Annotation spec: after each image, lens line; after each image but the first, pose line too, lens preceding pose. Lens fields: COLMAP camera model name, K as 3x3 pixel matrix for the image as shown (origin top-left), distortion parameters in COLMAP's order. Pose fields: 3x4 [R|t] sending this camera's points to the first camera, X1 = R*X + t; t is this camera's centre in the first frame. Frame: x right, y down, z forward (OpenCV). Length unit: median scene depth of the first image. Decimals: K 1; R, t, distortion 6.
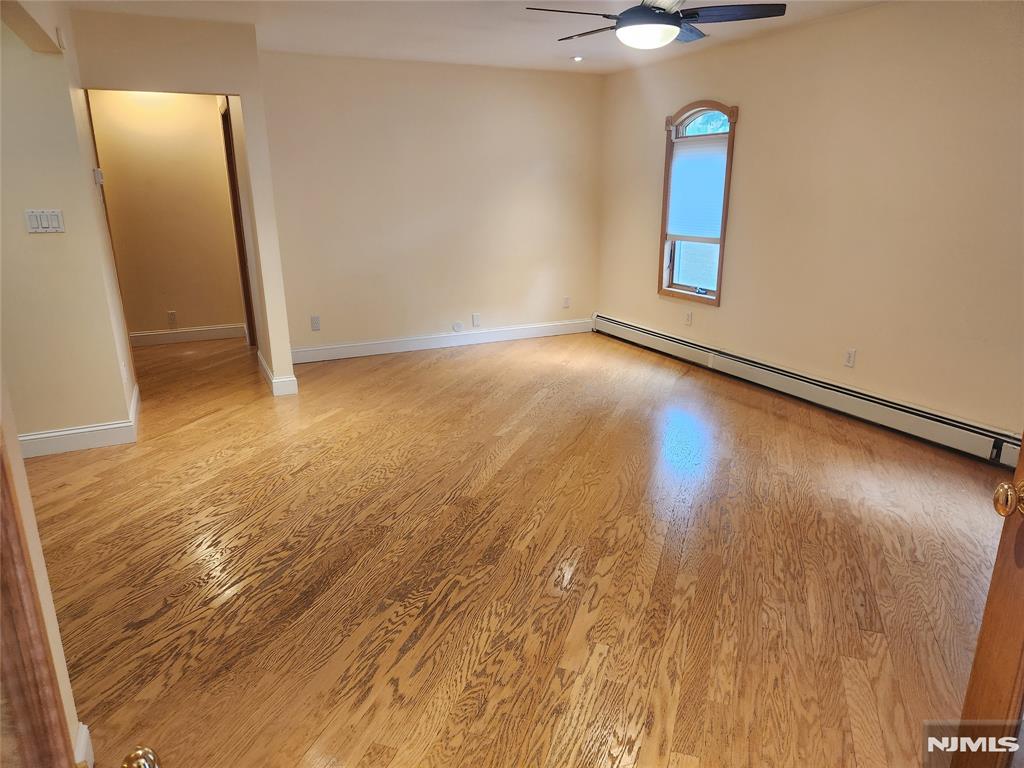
lens RADIAL K [[687.8, 0, 513.5], [0, 687.8, 389.3], [0, 0, 1]] dist [0.088586, -0.014001]
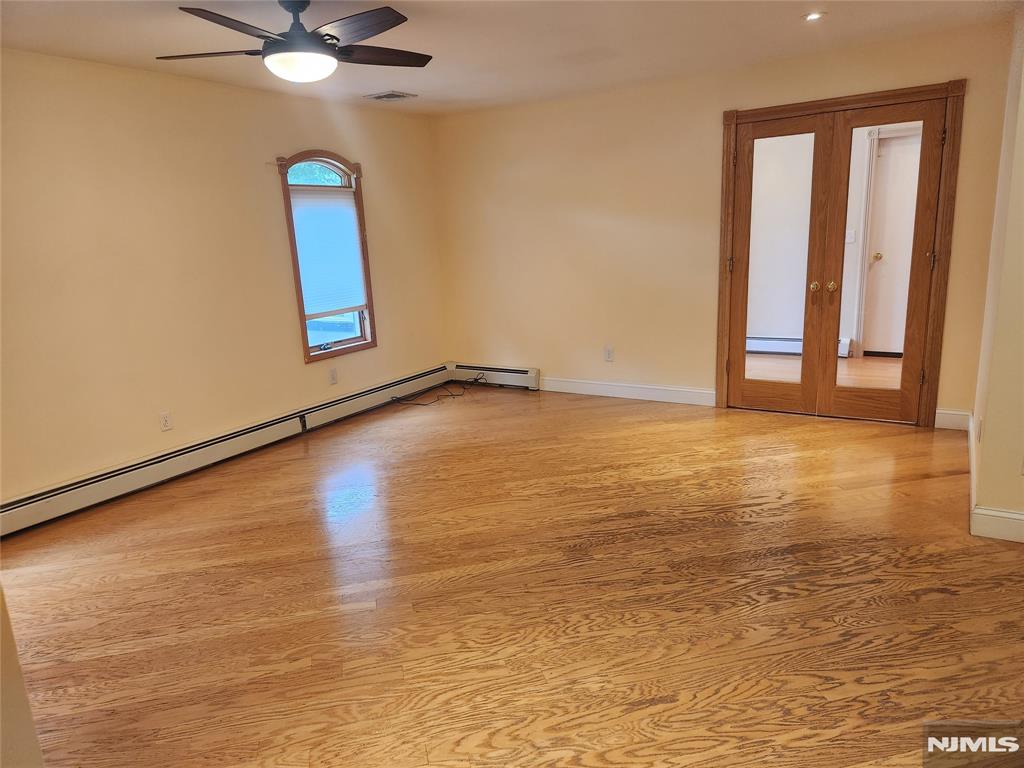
lens RADIAL K [[687.8, 0, 513.0], [0, 687.8, 379.7], [0, 0, 1]] dist [0.088586, -0.014001]
pose [[-0.536628, -0.148448, 0.830659, -0.926521], [0.295120, 0.889217, 0.349569, -0.475868], [-0.790528, 0.432732, -0.433368, 1.665242]]
